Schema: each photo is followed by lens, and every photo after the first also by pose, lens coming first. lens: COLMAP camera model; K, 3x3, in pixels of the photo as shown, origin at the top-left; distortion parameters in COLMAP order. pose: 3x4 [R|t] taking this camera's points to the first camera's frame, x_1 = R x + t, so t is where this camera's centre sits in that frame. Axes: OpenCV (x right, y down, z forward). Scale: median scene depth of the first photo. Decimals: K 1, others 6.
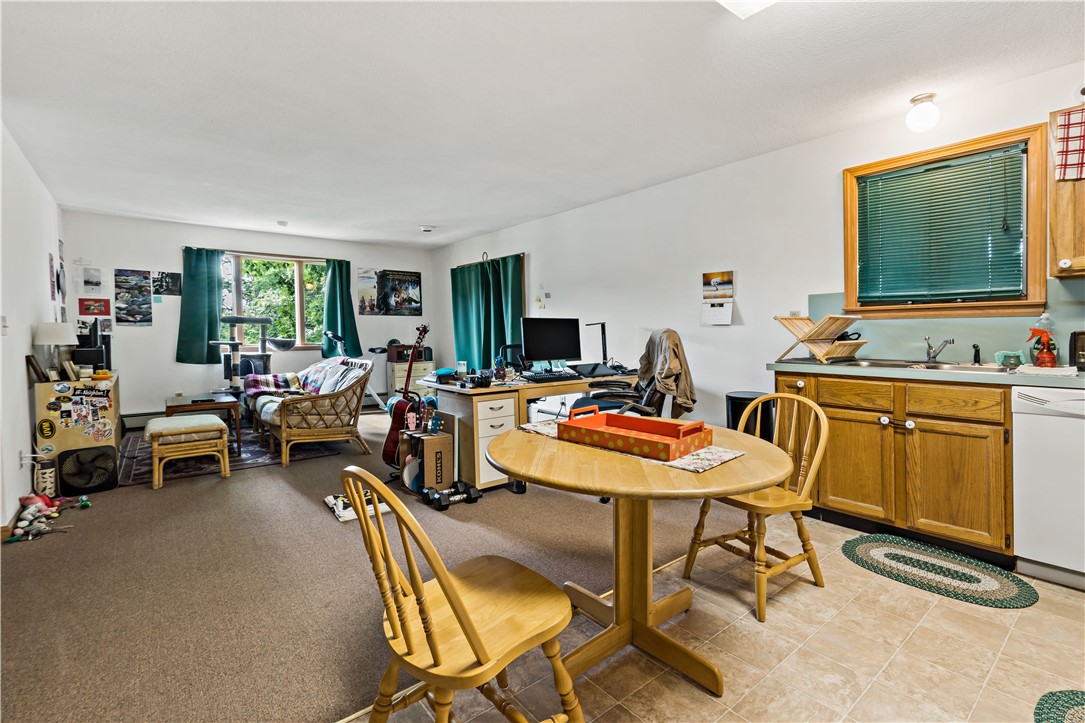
lens RADIAL K [[509.7, 0, 542.5], [0, 509.7, 361.5], [0, 0, 1]] dist [-0.000402, 0.000274]
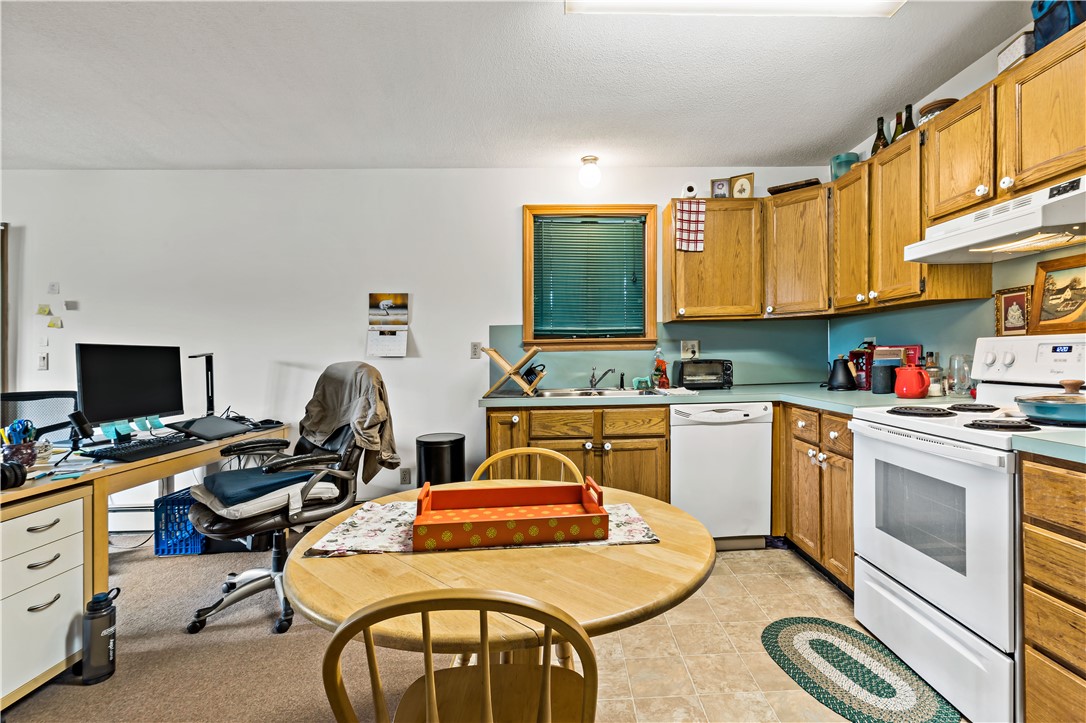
lens RADIAL K [[540.3, 0, 543.0], [0, 540.3, 361.5], [0, 0, 1]] dist [-0.011066, 0.000336]
pose [[0.585914, -0.006923, 0.810344, -0.268565], [0.058805, 0.997691, -0.033994, -0.024865], [-0.808237, 0.067570, 0.584968, 0.359026]]
